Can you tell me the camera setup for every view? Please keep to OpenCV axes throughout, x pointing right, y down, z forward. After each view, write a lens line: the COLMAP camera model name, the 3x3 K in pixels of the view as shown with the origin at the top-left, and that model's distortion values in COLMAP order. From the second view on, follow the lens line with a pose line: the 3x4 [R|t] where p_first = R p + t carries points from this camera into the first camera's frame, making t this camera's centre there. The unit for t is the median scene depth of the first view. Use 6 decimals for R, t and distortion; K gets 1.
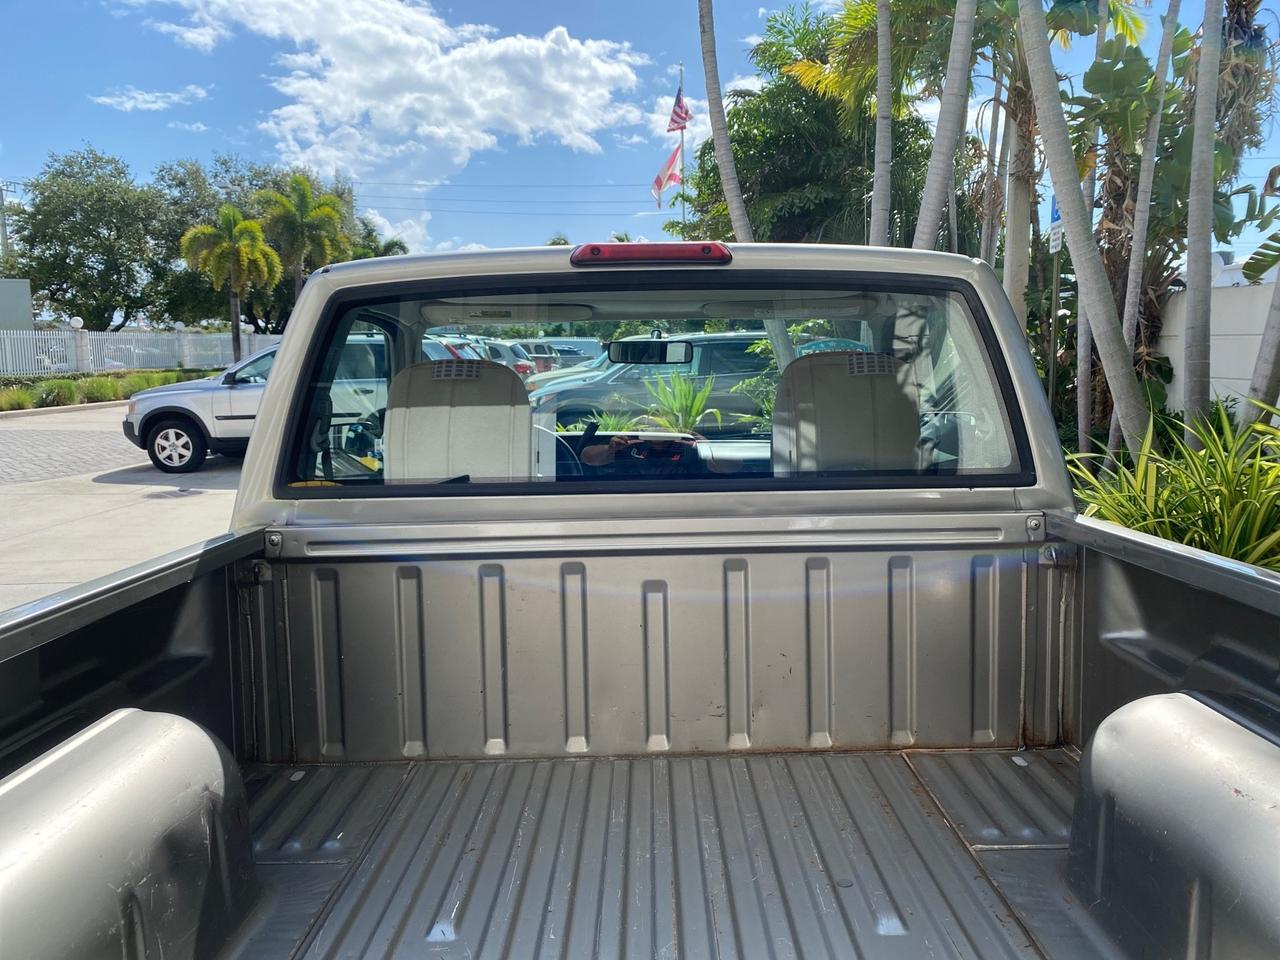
lens RADIAL K [[986.6, 0, 644.2], [0, 986.6, 474.7], [0, 0, 1]] dist [0.013376, -0.014072]
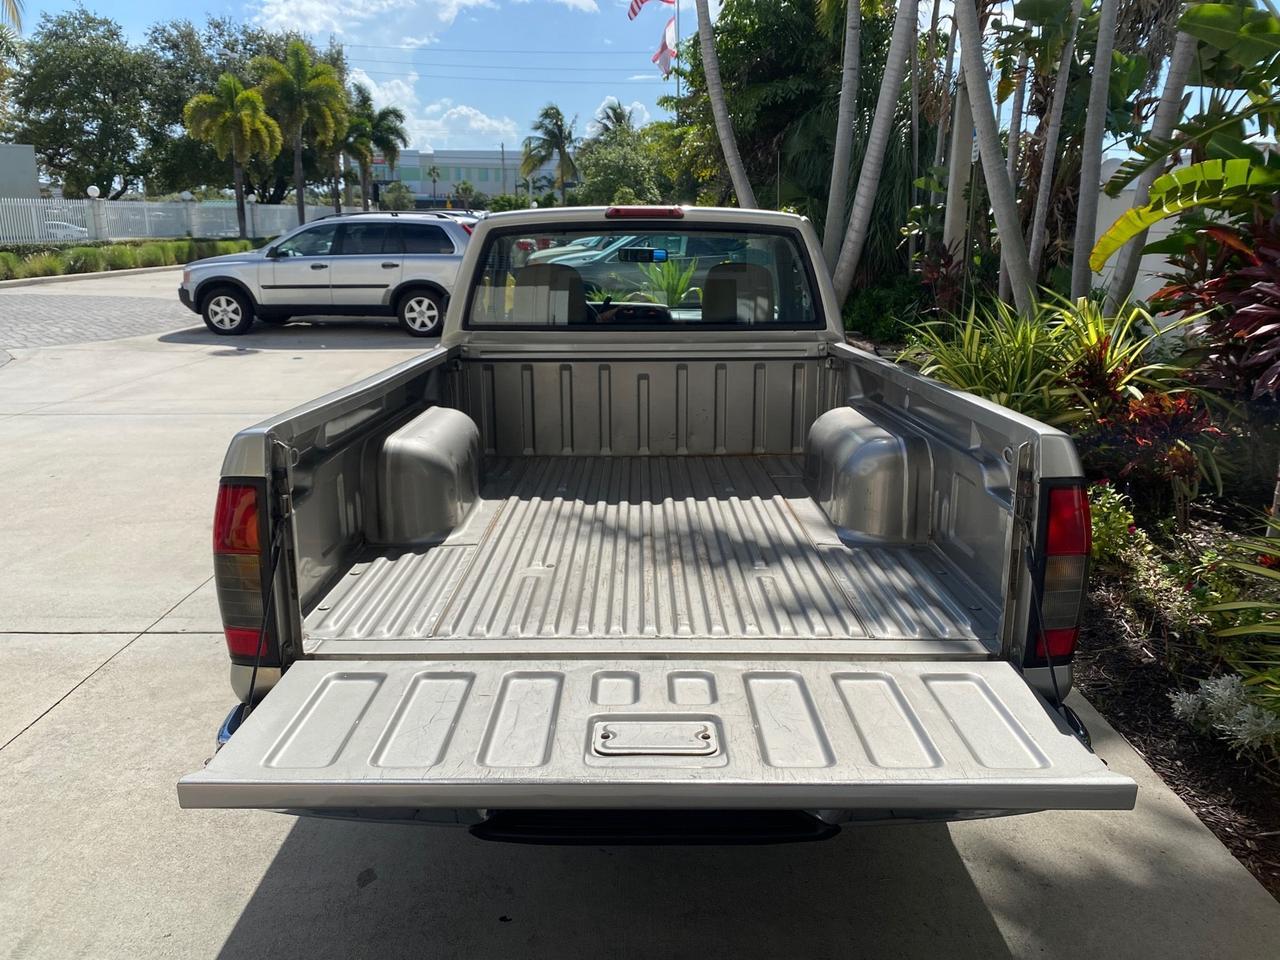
lens RADIAL K [[986.6, 0, 640.1], [0, 986.6, 471.7], [0, 0, 1]] dist [0.013376, -0.014072]
pose [[0.999862, 0.015051, 0.007040, -0.000921], [-0.015793, 0.992514, 0.121108, 0.007047], [-0.005165, -0.121202, 0.992614, -0.126267]]
